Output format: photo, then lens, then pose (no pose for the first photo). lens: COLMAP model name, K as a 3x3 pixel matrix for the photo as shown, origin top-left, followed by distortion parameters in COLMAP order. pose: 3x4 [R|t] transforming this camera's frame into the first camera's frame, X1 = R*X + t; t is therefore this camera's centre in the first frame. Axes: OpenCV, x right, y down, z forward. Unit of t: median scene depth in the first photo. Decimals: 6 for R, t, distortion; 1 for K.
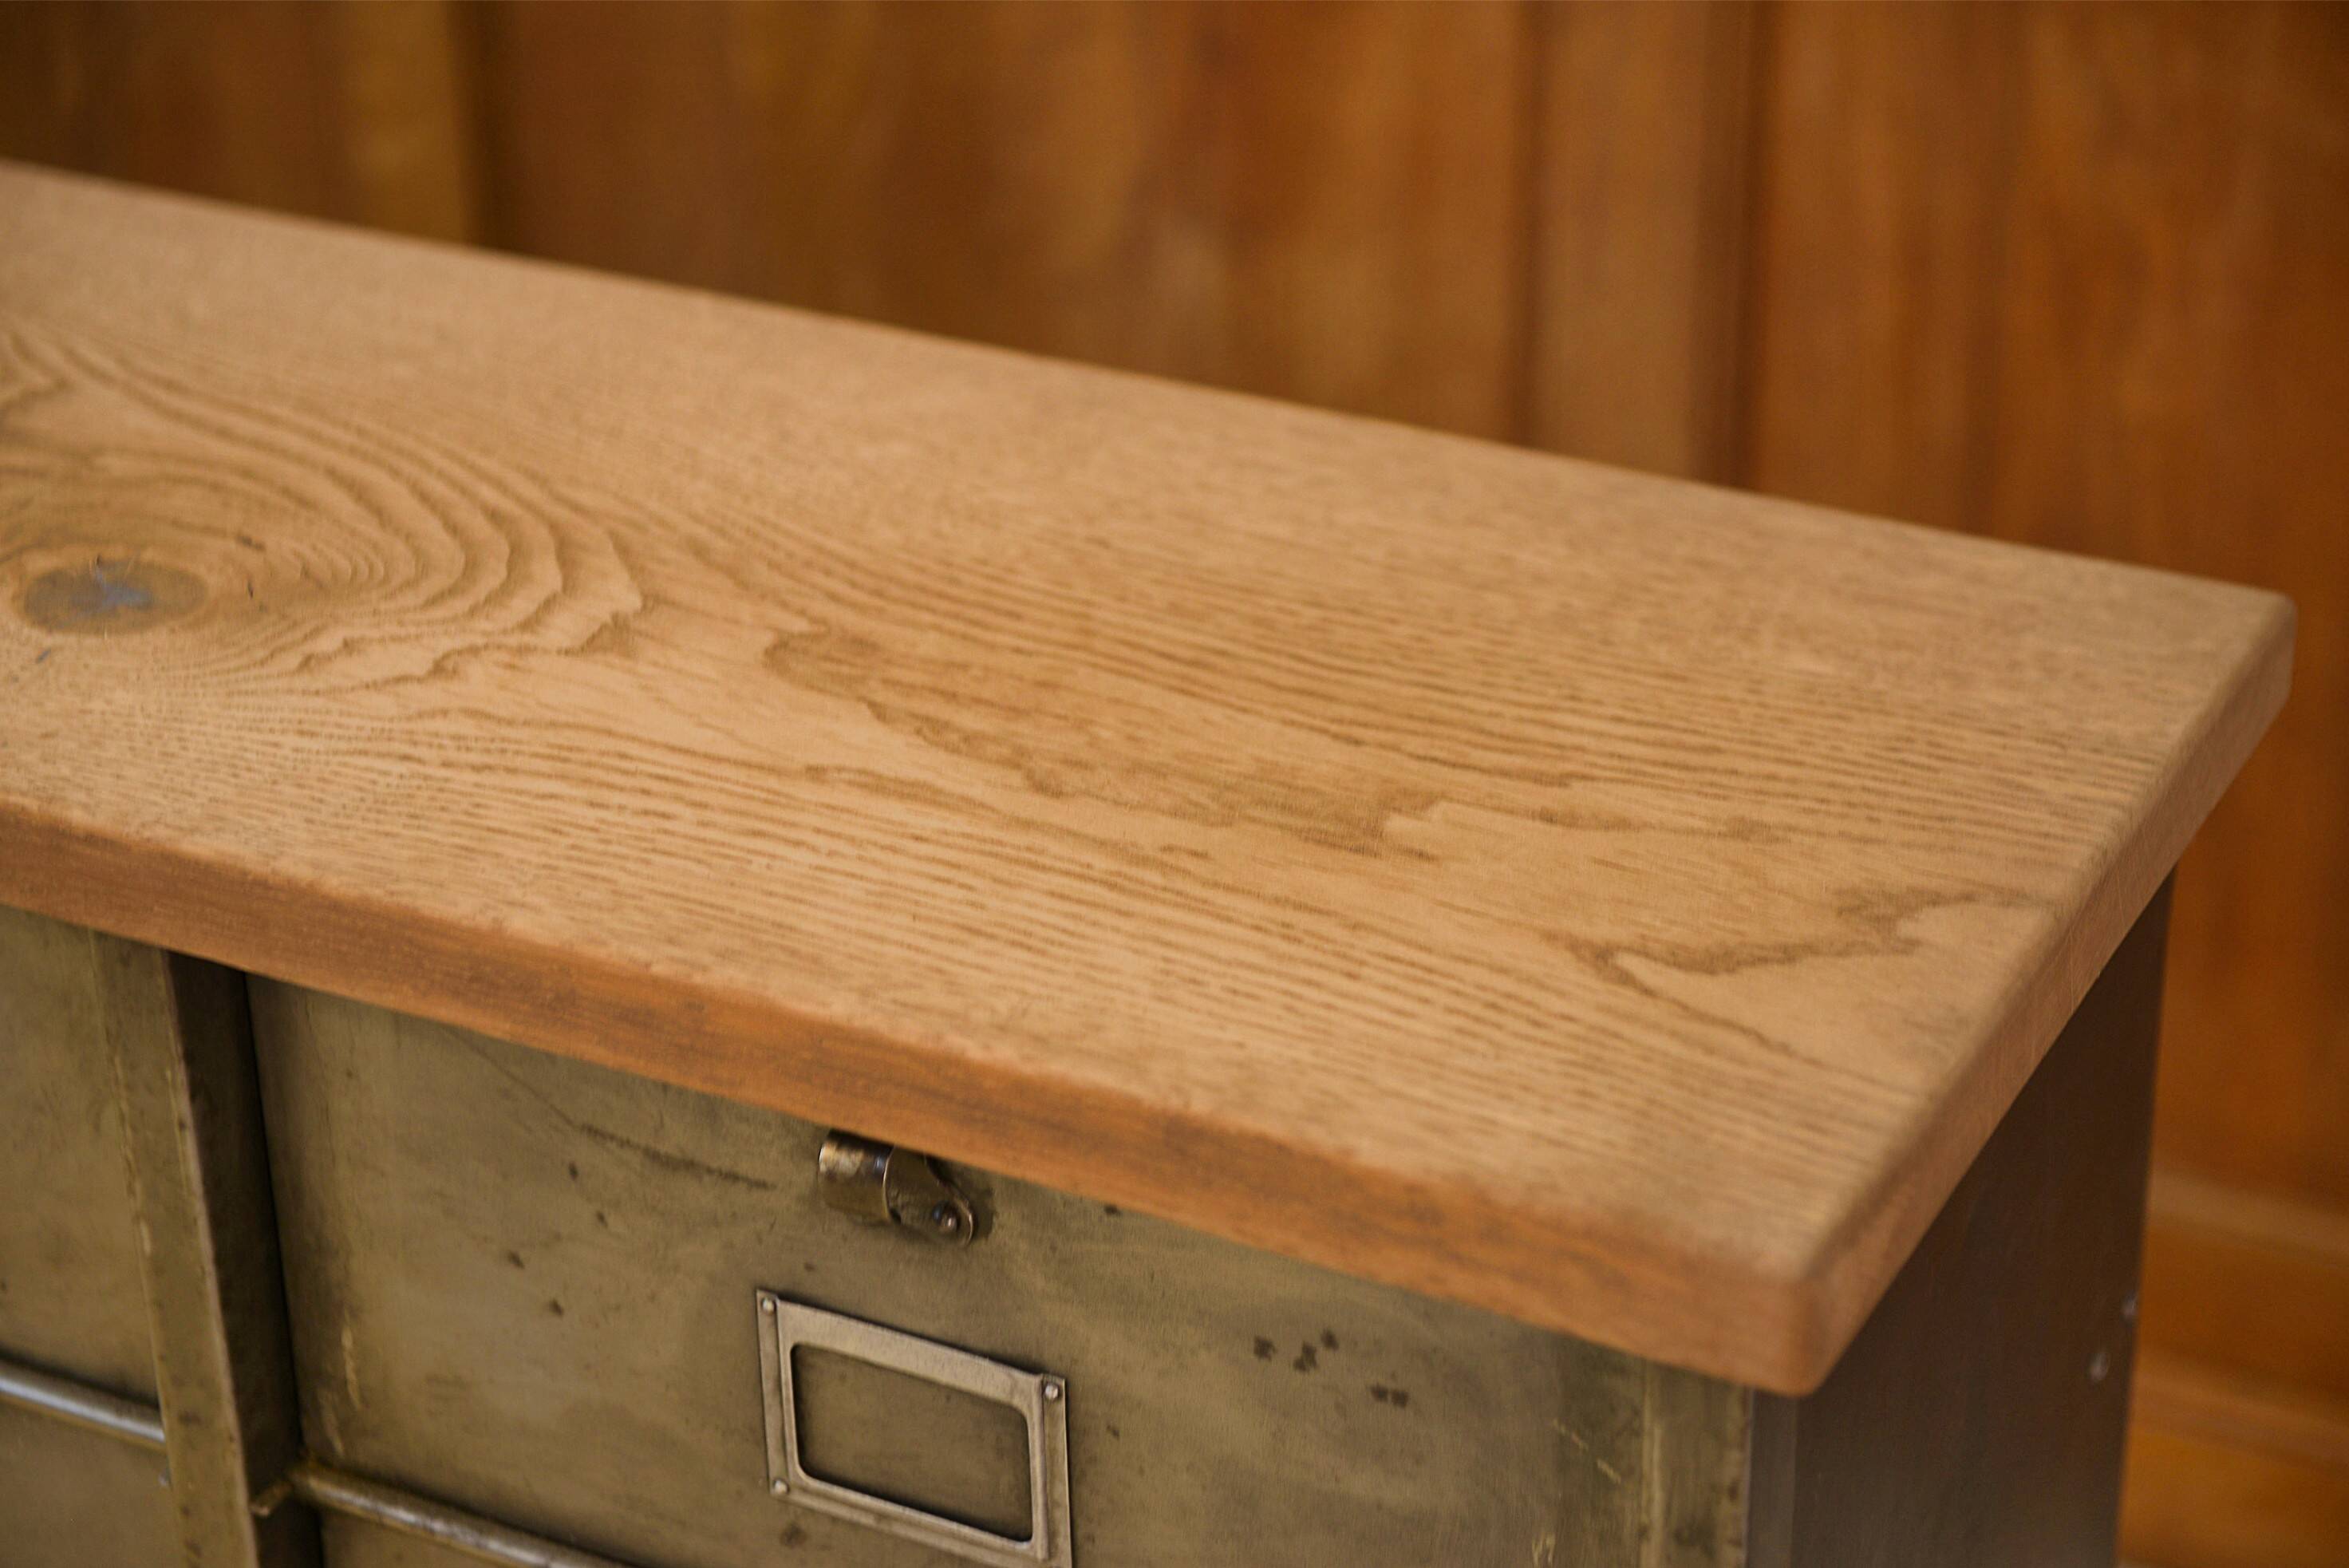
lens RADIAL K [[4458.0, 0, 1174.5], [0, 4458.0, 784.0], [0, 0, 1]] dist [0.146736, -0.406267]
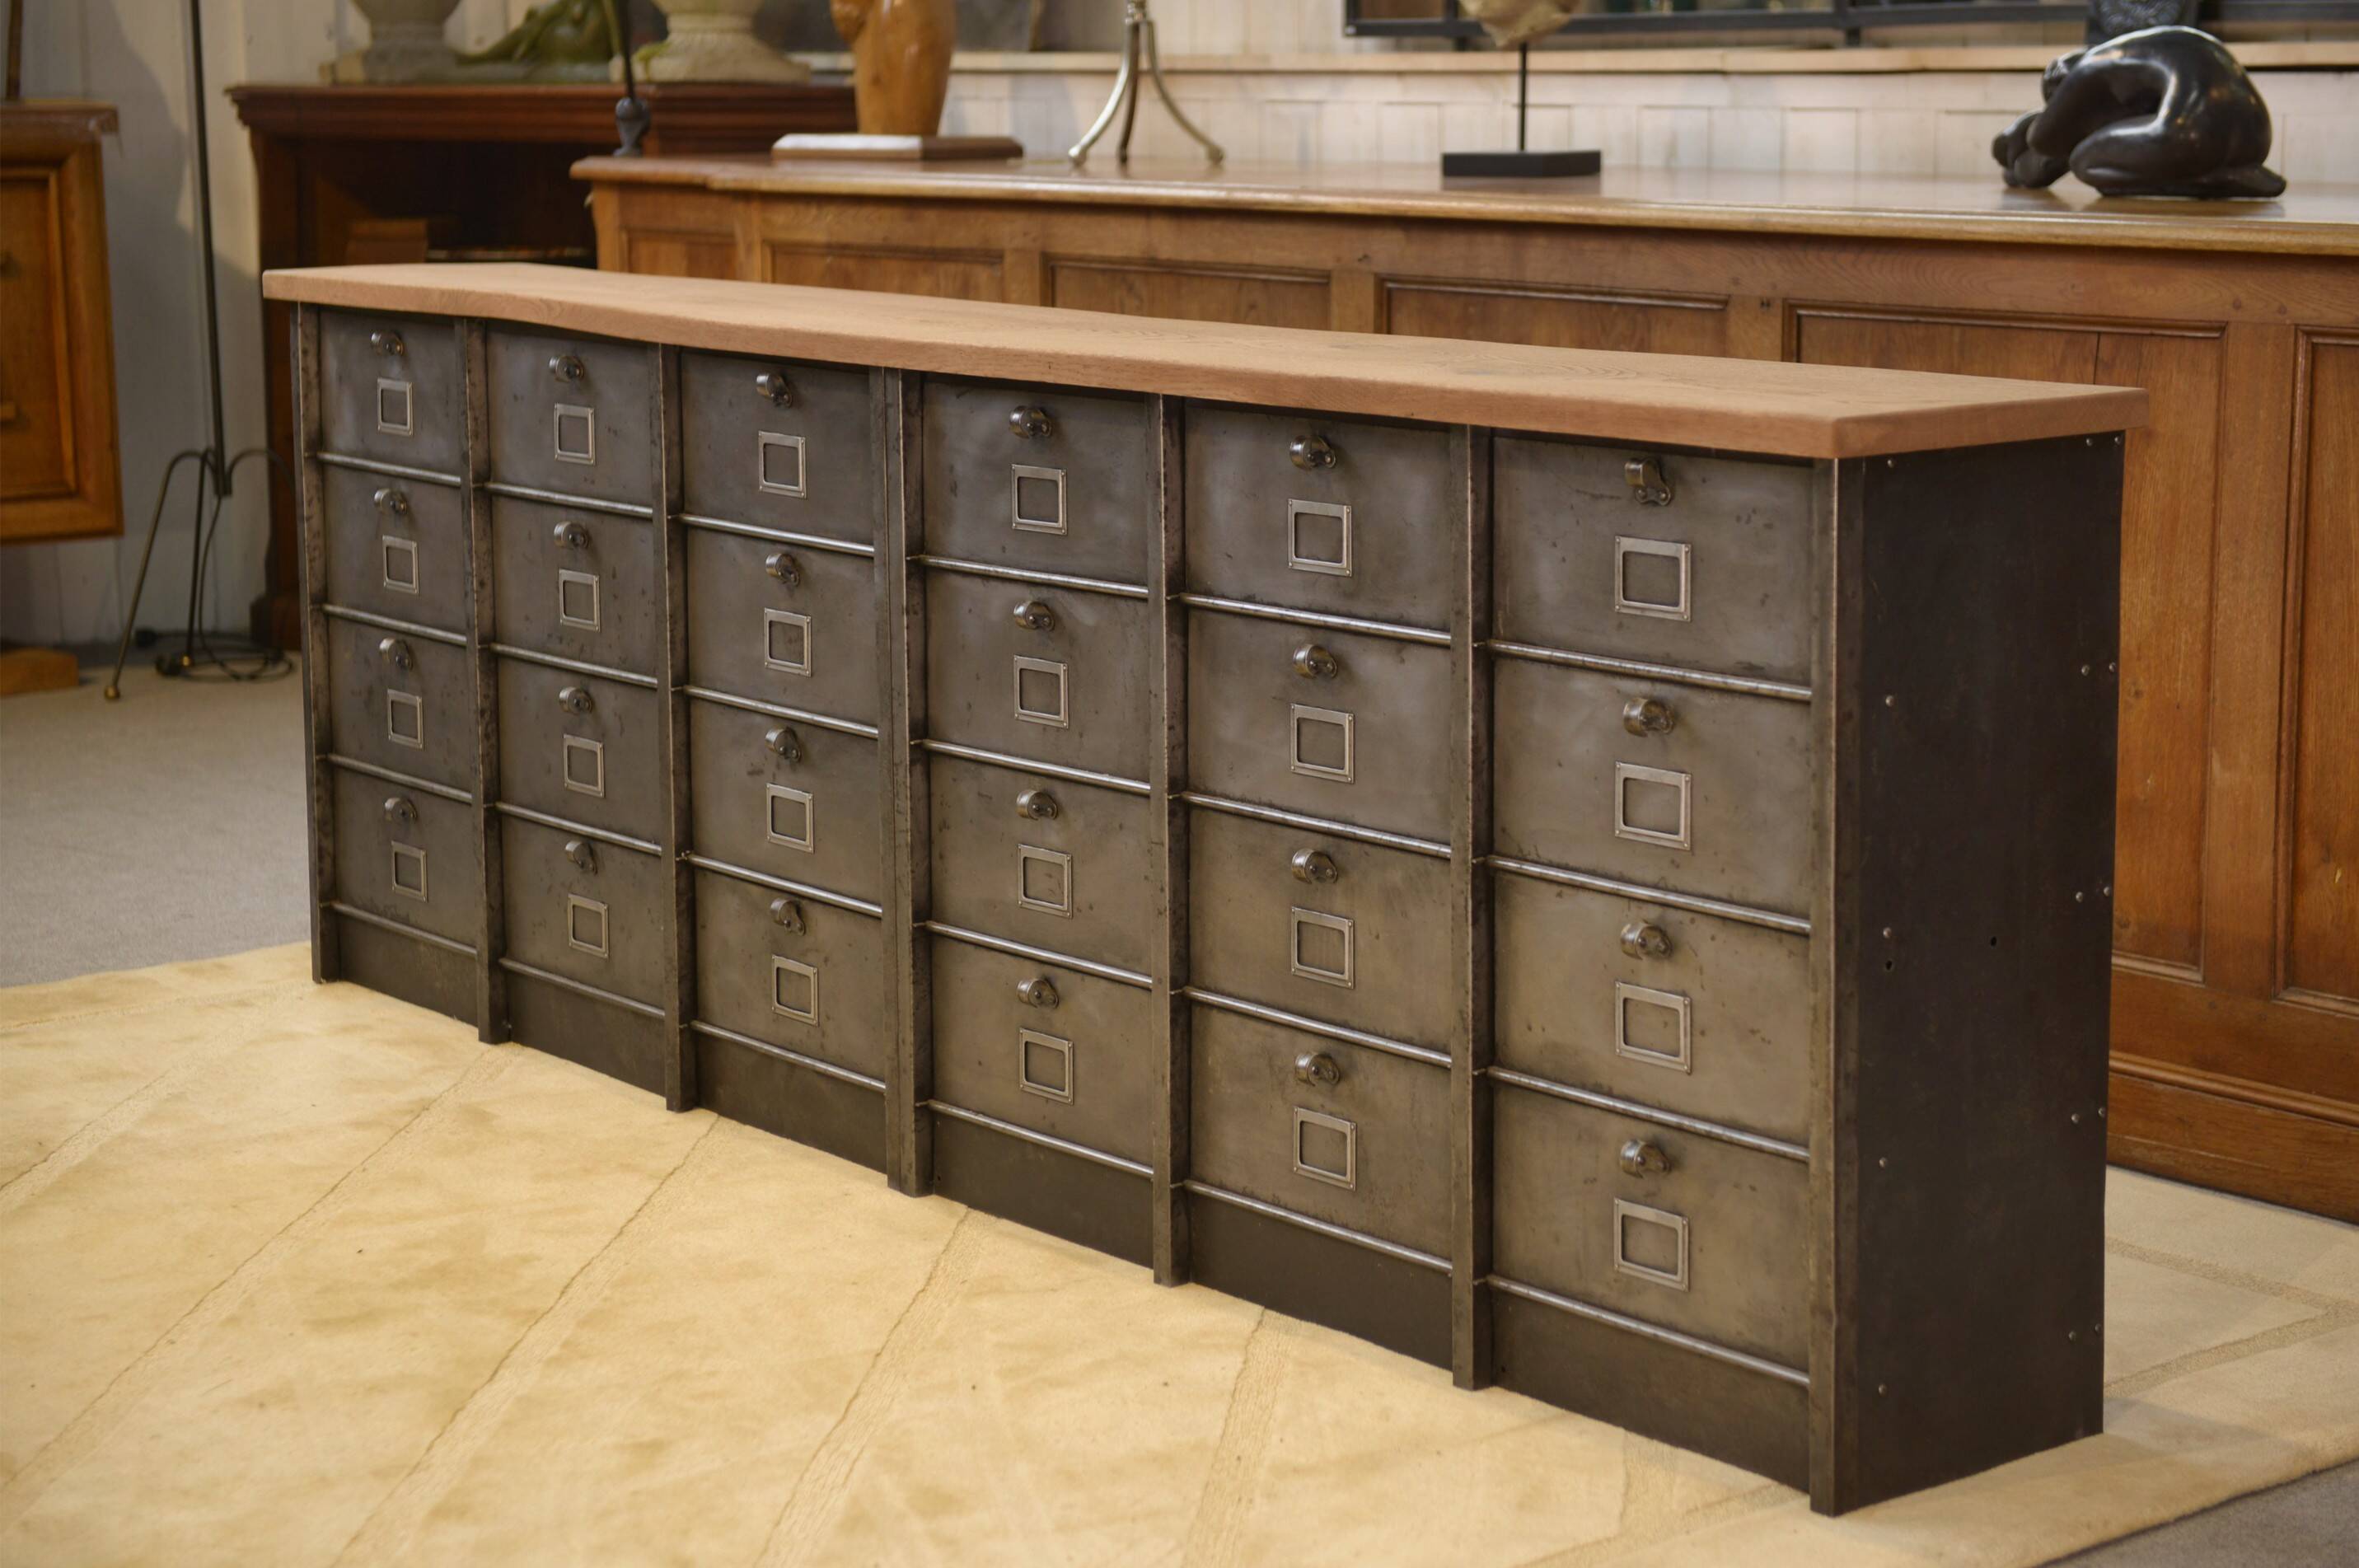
lens RADIAL K [[4439.4, 0, 1213.2], [0, 4439.4, 796.0], [0, 0, 1]] dist [0.145285, -0.301851]
pose [[0.911200, 0.079669, -0.404187, 0.964879], [-0.197709, 0.945321, -0.259382, 1.189160], [0.361422, 0.316260, 0.877128, -1.898318]]
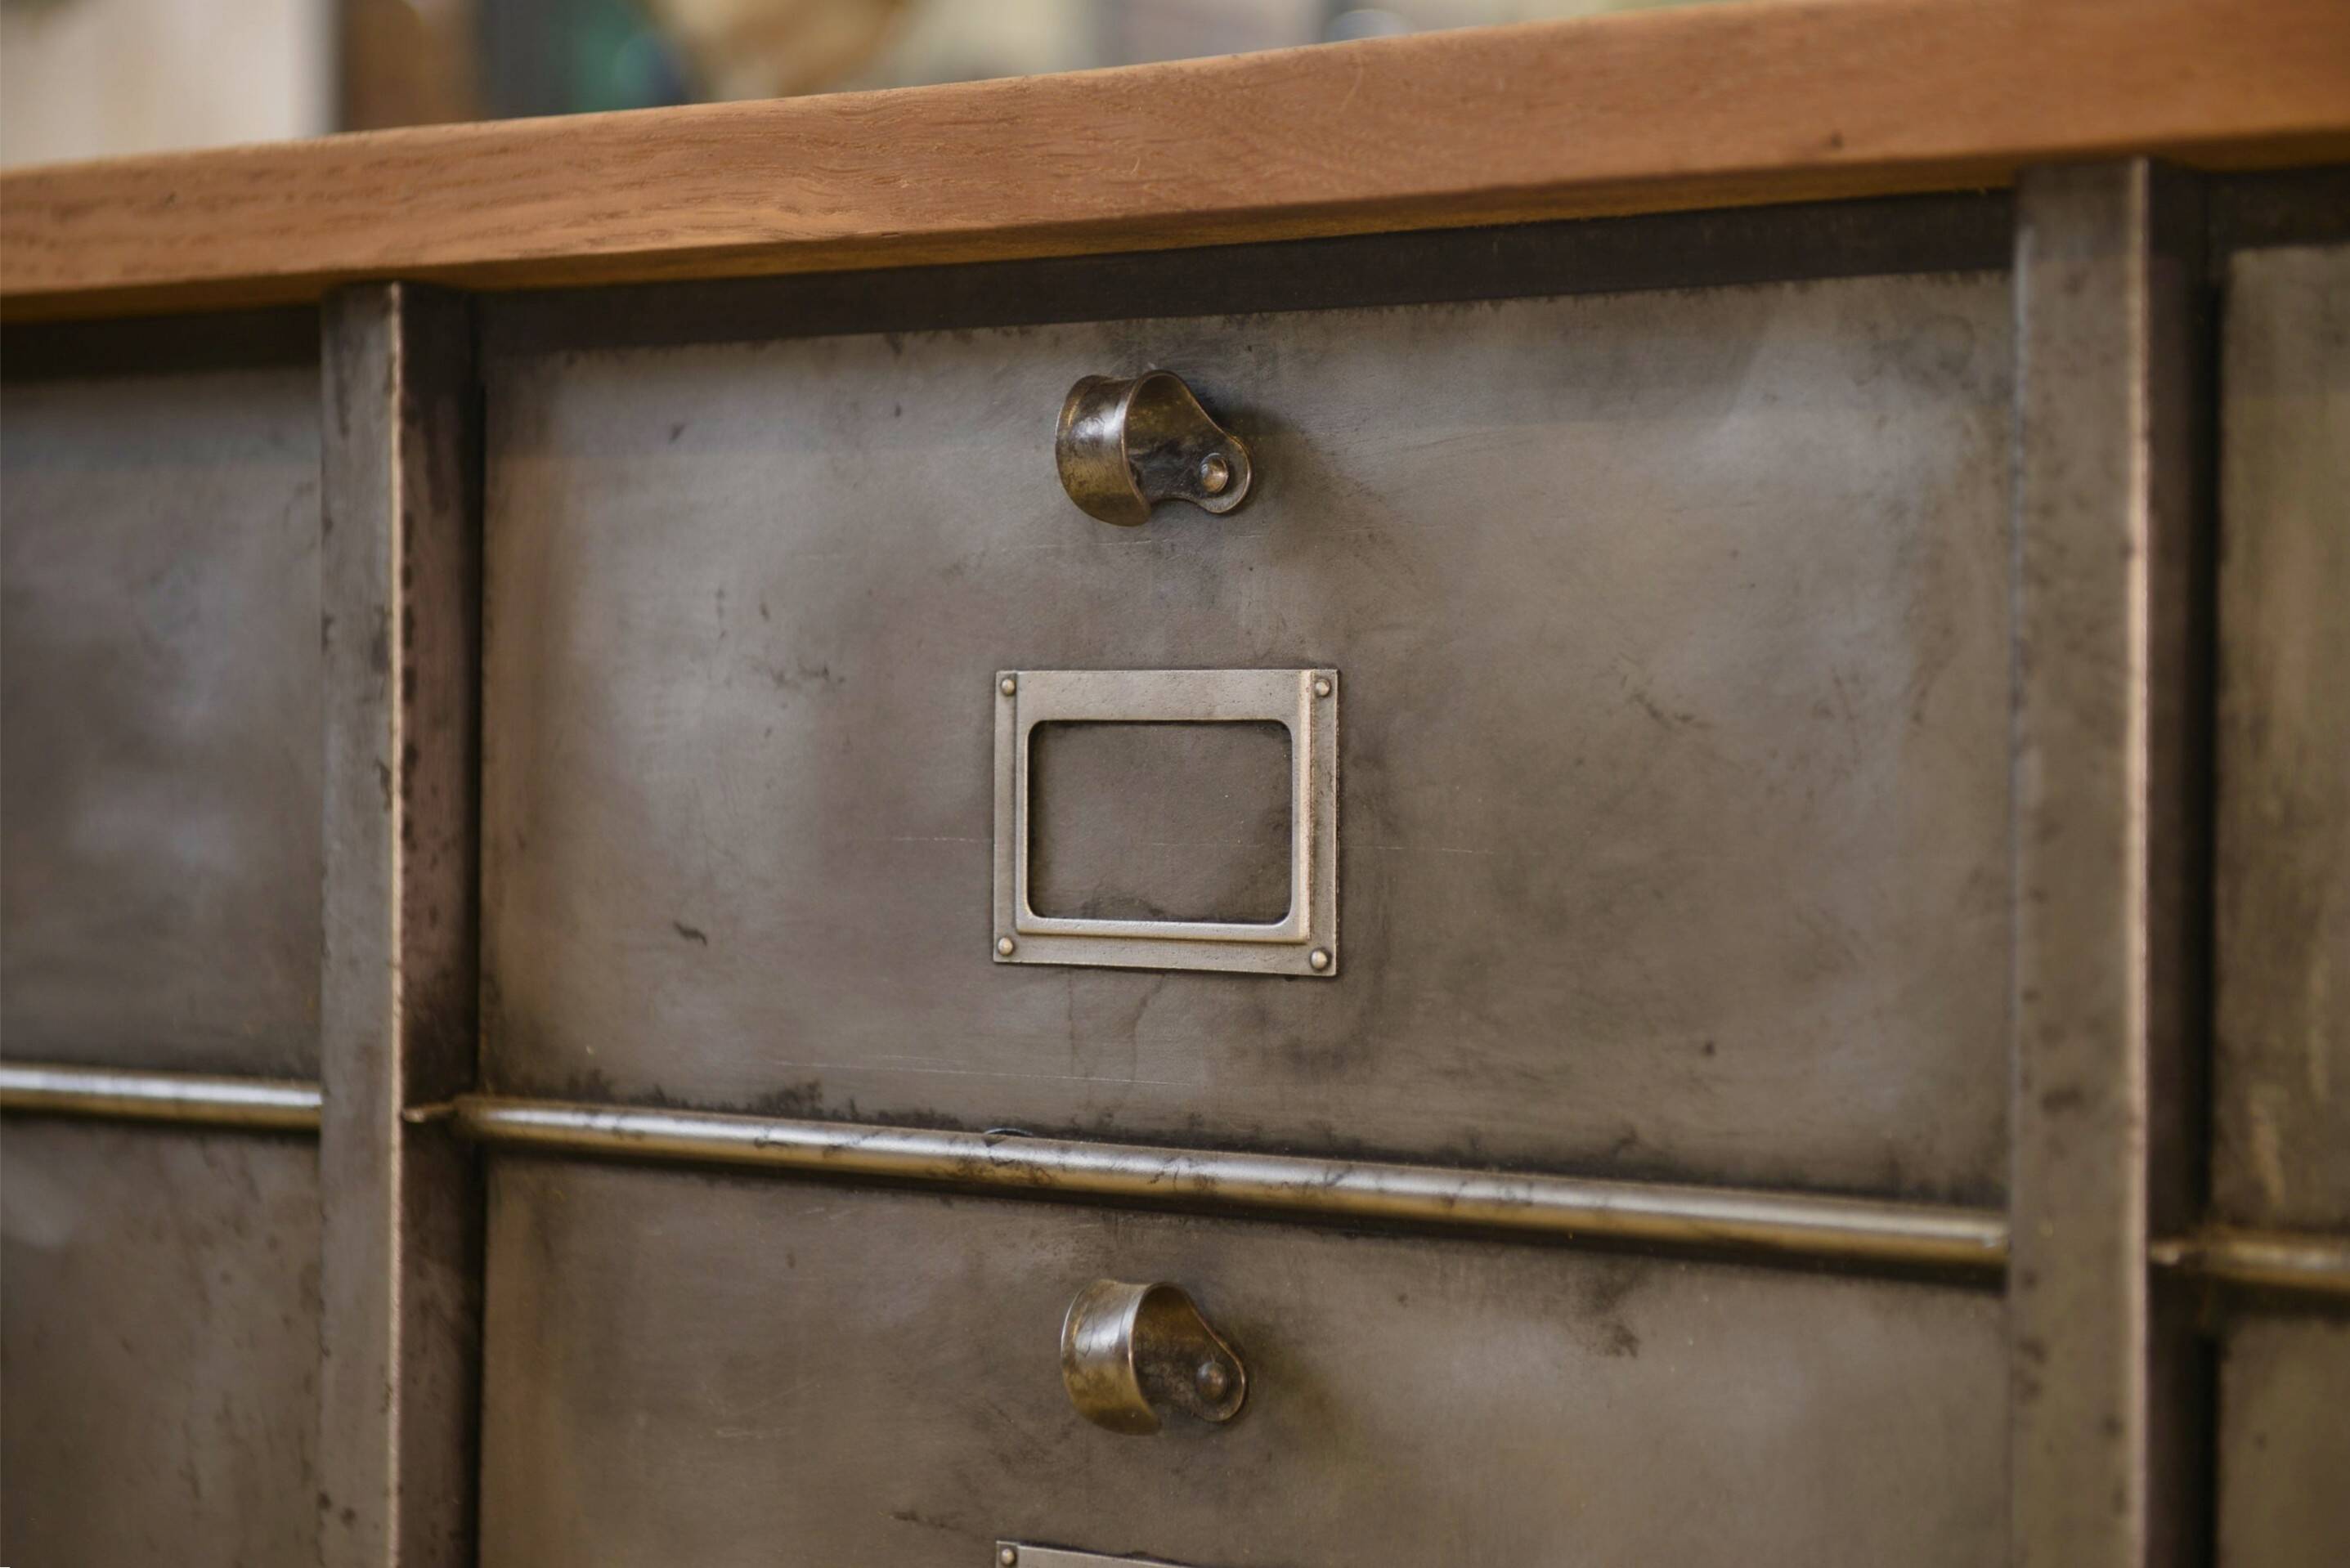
lens RADIAL K [[4552.7, 0, 1175.0], [0, 4552.7, 784.0], [0, 0, 1]] dist [0.145285, -0.489306]
pose [[0.988791, 0.026566, -0.146921, -0.267496], [-0.090066, 0.890964, -0.445051, 0.436541], [0.119078, 0.453295, 0.883371, 0.401733]]
